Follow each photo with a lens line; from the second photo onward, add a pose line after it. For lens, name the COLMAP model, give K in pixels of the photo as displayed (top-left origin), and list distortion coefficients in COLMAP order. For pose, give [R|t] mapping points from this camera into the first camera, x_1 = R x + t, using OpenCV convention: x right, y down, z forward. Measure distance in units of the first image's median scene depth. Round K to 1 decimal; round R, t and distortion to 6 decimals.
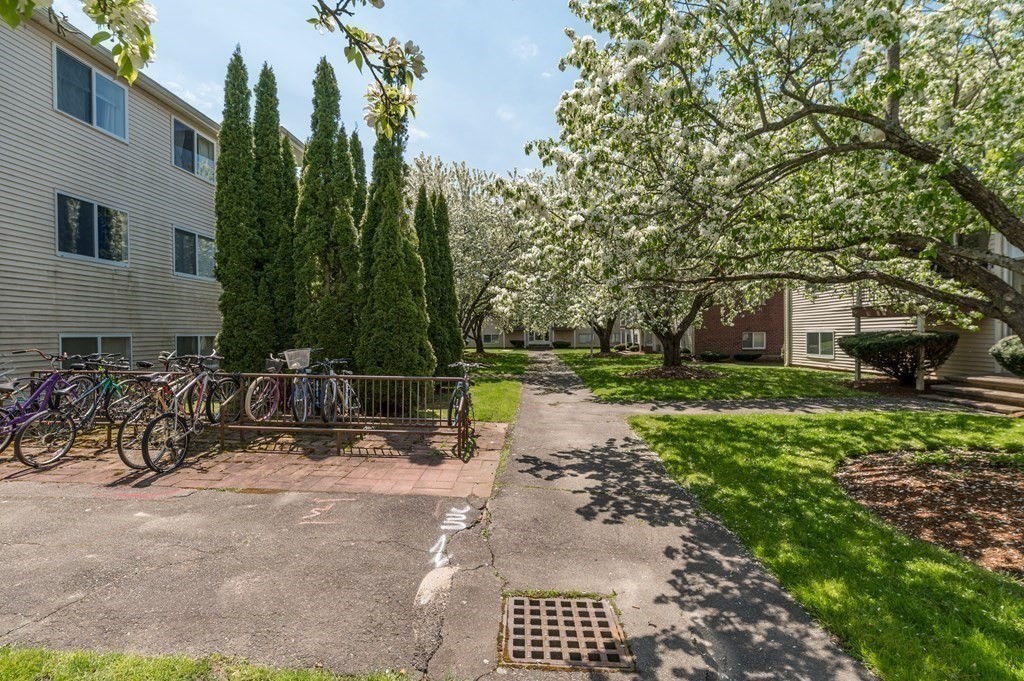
lens RADIAL K [[452.4, 0, 509.1], [0, 452.4, 338.6], [0, 0, 1]] dist [-0.001234, -0.000299]
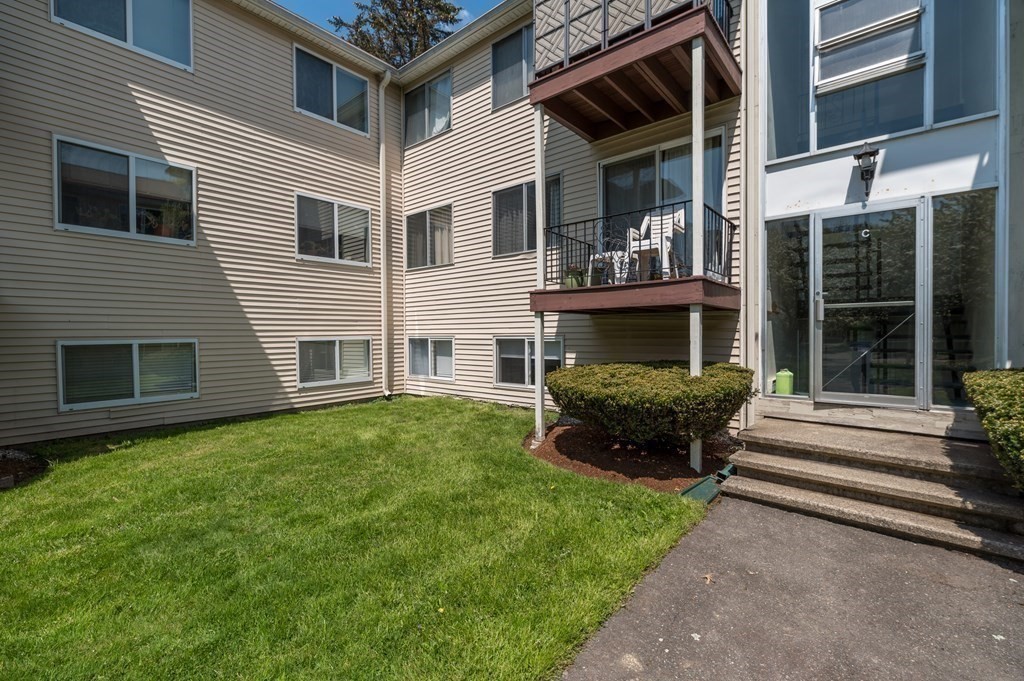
lens RADIAL K [[452.4, 0, 512.8], [0, 452.4, 336.4], [0, 0, 1]] dist [-0.001234, -0.000299]
pose [[0.810203, 0.013447, -0.585995, -0.008442], [-0.006607, 0.999883, 0.013810, -0.023724], [0.586112, -0.007317, 0.810197, 0.632573]]
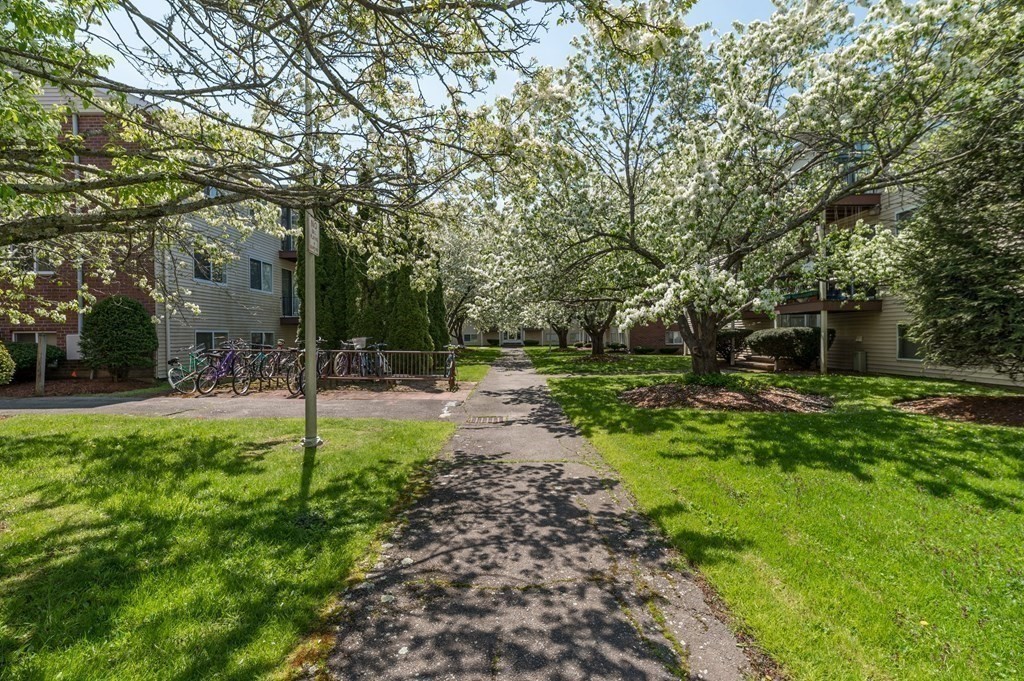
lens RADIAL K [[452.4, 0, 515.7], [0, 452.4, 339.8], [0, 0, 1]] dist [-0.001234, -0.000299]
pose [[0.998427, -0.001715, 0.056042, 0.031719], [0.001826, 0.999996, -0.001927, 0.021790], [-0.056039, 0.002026, 0.998427, -0.491783]]
